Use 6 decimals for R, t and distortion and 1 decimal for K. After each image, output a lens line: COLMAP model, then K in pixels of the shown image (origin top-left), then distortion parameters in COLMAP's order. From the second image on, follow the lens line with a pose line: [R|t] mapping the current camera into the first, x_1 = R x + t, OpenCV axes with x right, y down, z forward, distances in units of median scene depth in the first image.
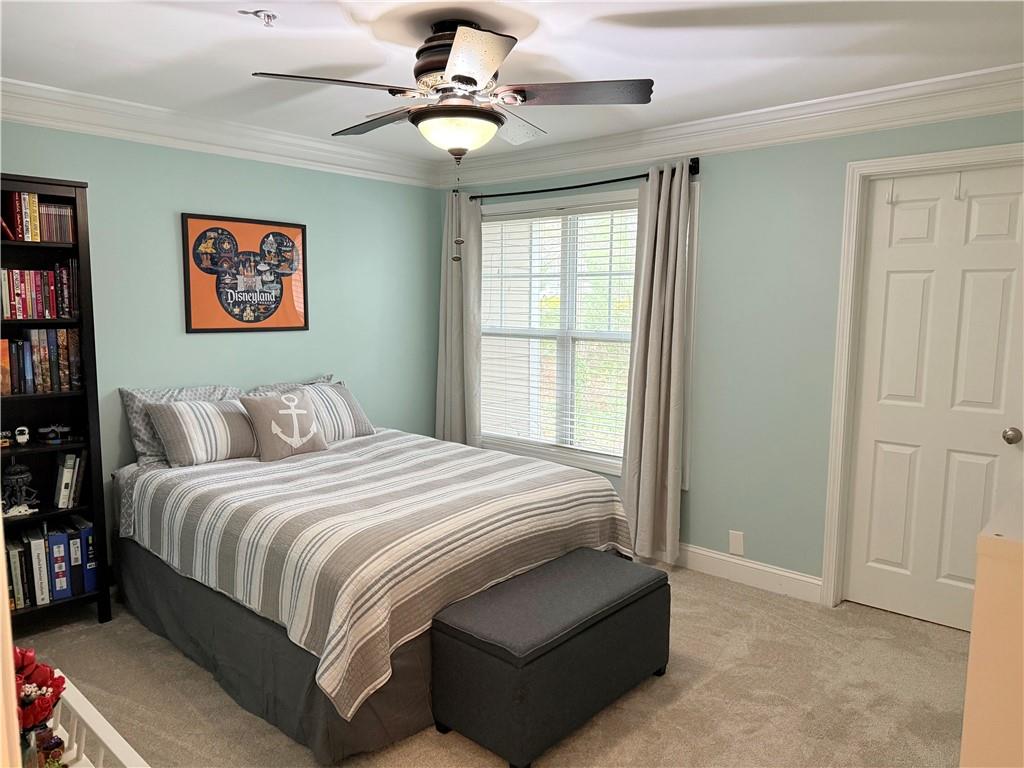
lens RADIAL K [[712.4, 0, 511.5], [0, 712.4, 391.0], [0, 0, 1]] dist [0.021403, -0.008871]
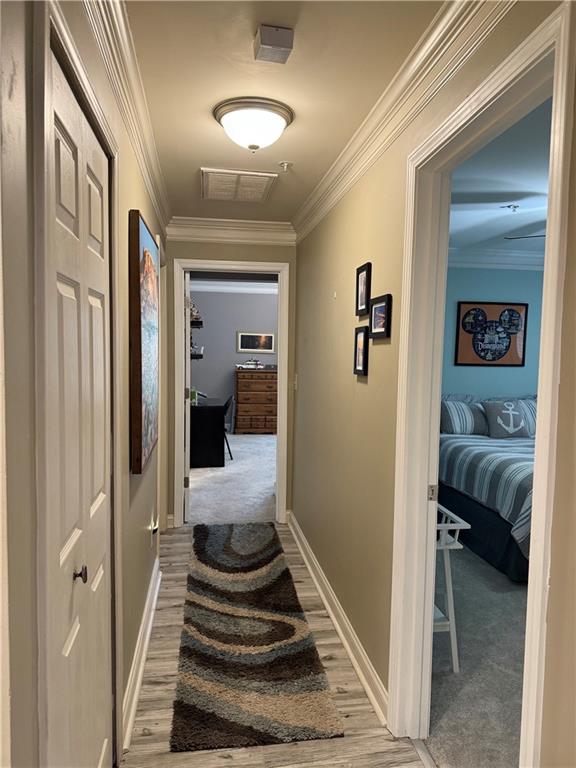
lens RADIAL K [[534.3, 0, 285.2], [0, 534.3, 389.8], [0, 0, 1]] dist [0.021403, -0.008871]
pose [[0.763904, 0.059830, -0.642550, 0.103141], [-0.094811, 0.995294, -0.020041, 0.050054], [0.638327, 0.076230, 0.765982, -0.331847]]
